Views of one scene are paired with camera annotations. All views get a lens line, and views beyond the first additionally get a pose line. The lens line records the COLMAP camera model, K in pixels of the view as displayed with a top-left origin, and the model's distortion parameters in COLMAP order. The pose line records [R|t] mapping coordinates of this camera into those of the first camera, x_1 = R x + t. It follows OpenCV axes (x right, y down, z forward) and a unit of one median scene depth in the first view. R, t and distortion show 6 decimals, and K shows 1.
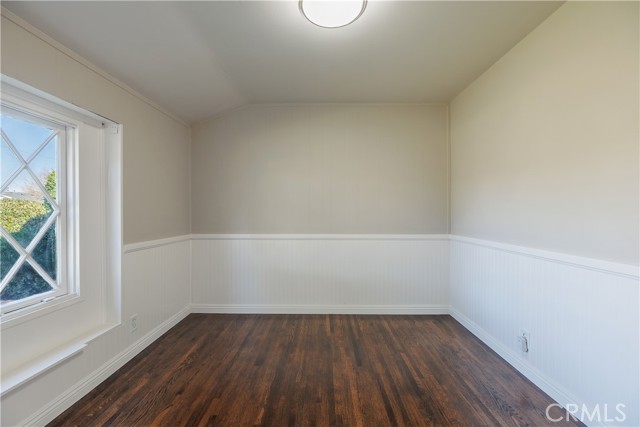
lens RADIAL K [[273.0, 0, 319.4], [0, 273.0, 212.7], [0, 0, 1]] dist [-0.005003, 0.000465]
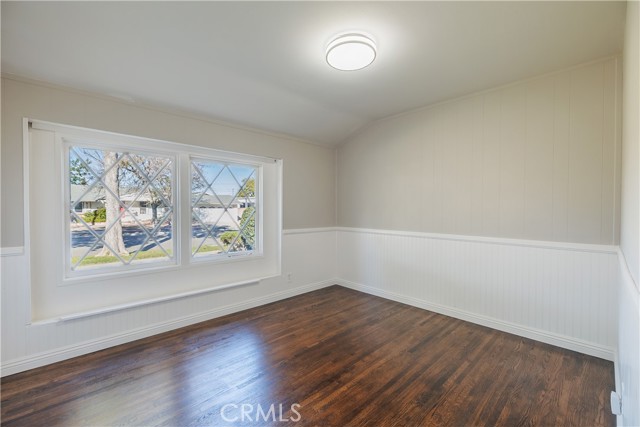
lens RADIAL K [[273.0, 0, 310.6], [0, 273.0, 214.2], [0, 0, 1]] dist [-0.005003, 0.000465]
pose [[0.680200, 0.015399, -0.732864, 0.611614], [-0.005861, 0.999862, 0.015569, -0.006572], [0.733003, -0.006295, 0.680197, -0.033505]]
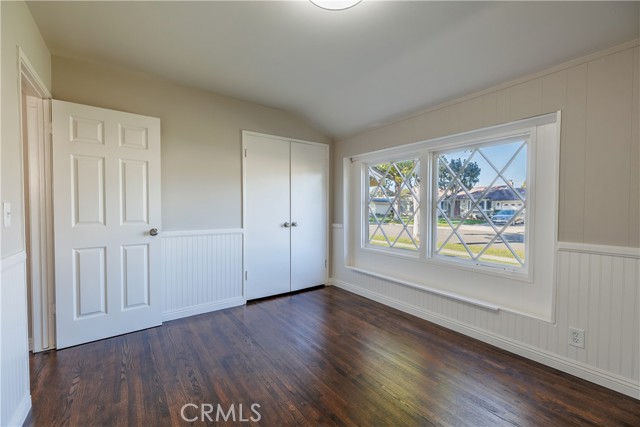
lens RADIAL K [[273.0, 0, 323.7], [0, 273.0, 211.2], [0, 0, 1]] dist [-0.005003, 0.000465]
pose [[-0.810769, 0.011044, -0.585262, 0.436426], [-0.002276, 0.999755, 0.022019, -0.002164], [0.585362, 0.019184, -0.810545, 1.200877]]
